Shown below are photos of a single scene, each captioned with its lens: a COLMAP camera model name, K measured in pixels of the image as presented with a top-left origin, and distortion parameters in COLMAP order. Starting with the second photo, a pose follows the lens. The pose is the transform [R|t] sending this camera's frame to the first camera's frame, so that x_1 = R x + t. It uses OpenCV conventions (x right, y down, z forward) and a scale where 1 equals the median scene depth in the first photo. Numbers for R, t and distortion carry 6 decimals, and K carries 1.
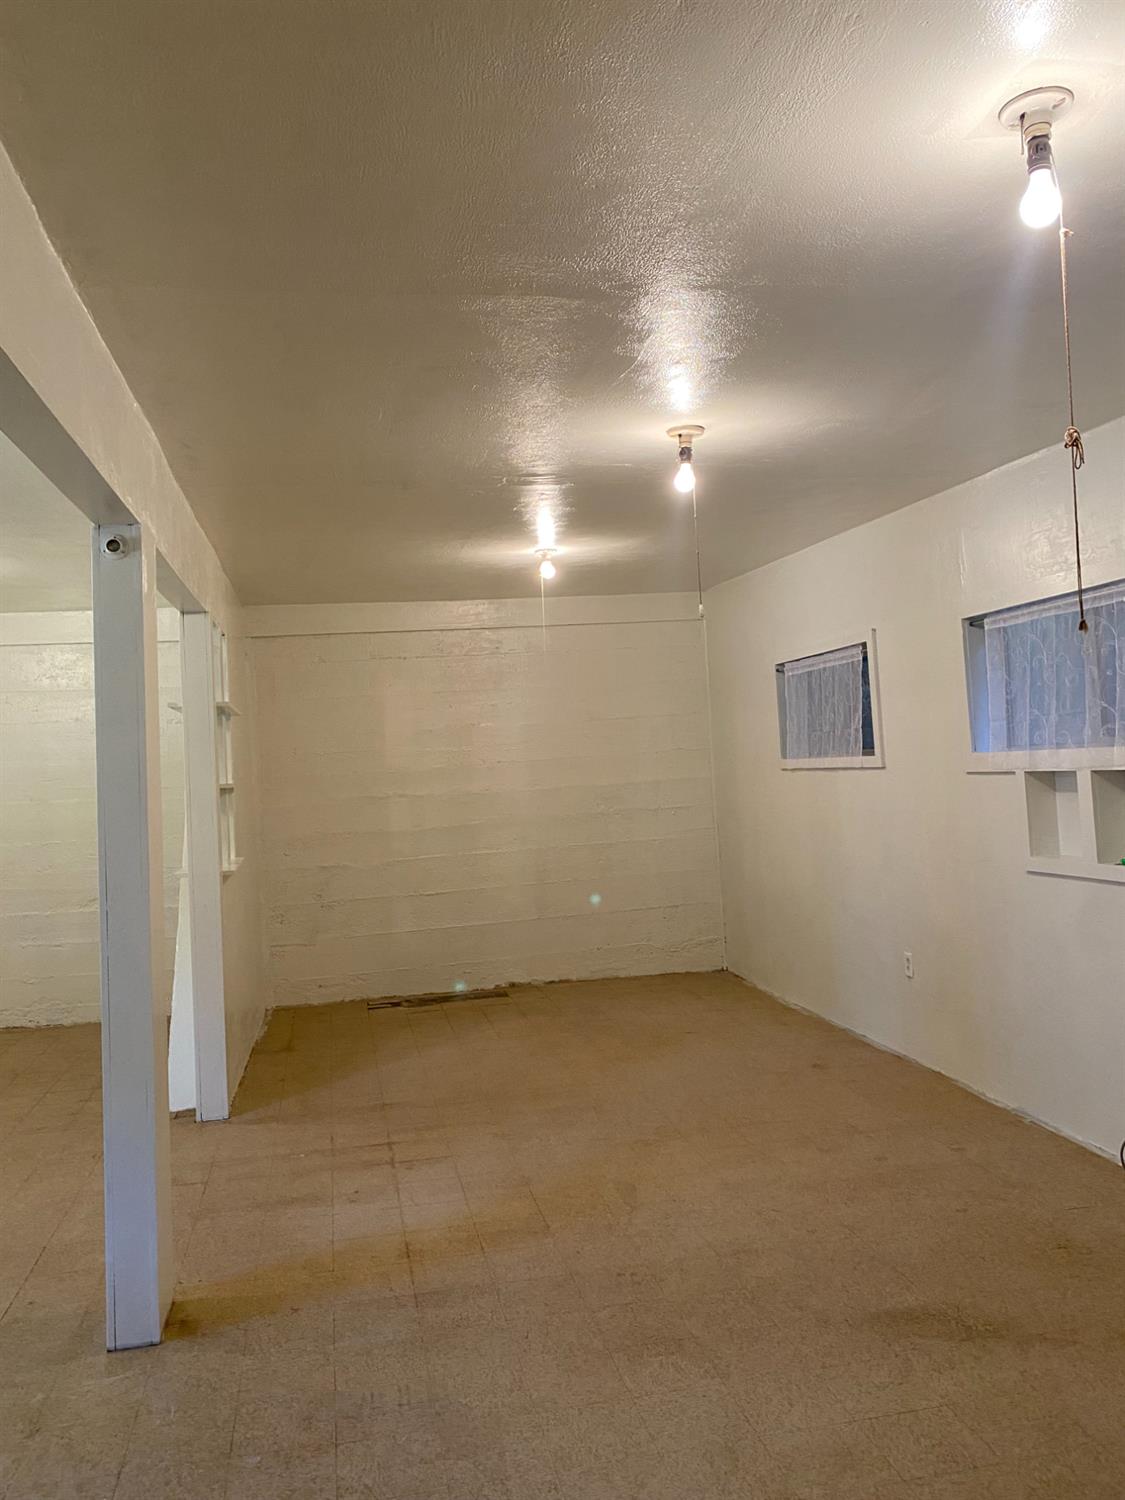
lens RADIAL K [[1158.8, 0, 558.3], [0, 1158.8, 747.1], [0, 0, 1]] dist [0.040442, -0.018480]
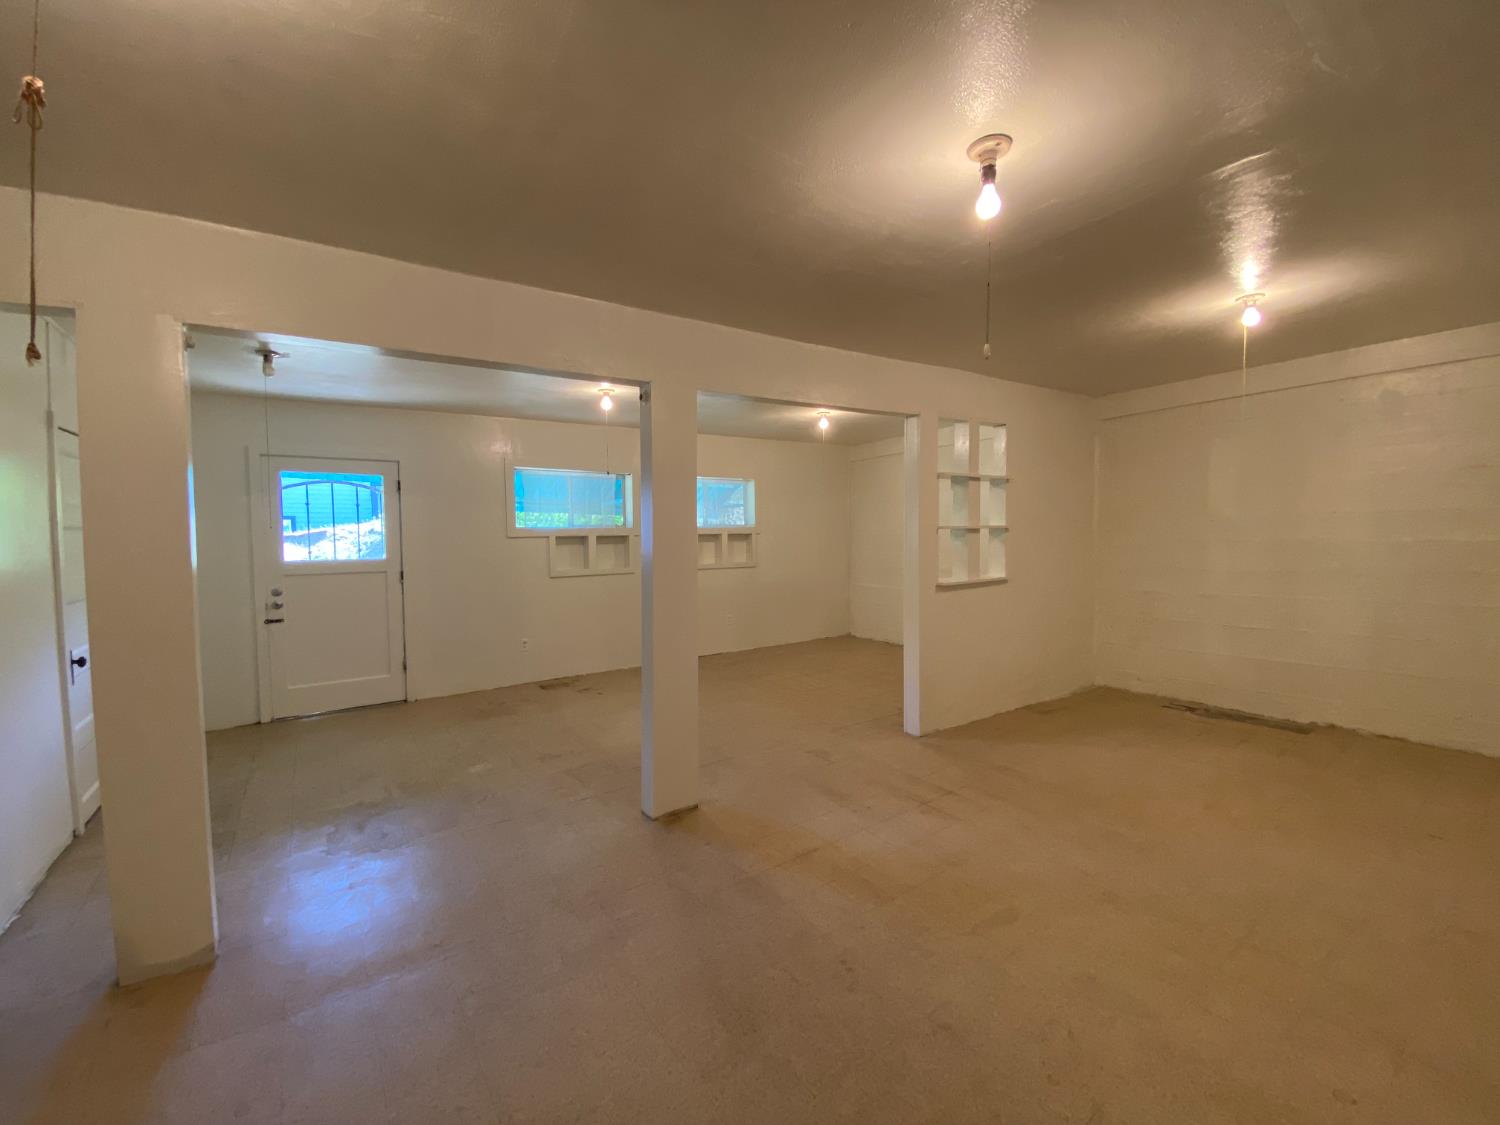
lens RADIAL K [[616.6, 0, 745.4], [0, 616.6, 556.6], [0, 0, 1]] dist [0.000926, -0.006102]
pose [[0.405410, 0.082574, -0.910398, 0.396553], [0.008082, 0.995549, 0.093896, -0.005027], [0.914099, -0.045424, 0.402938, 0.504597]]
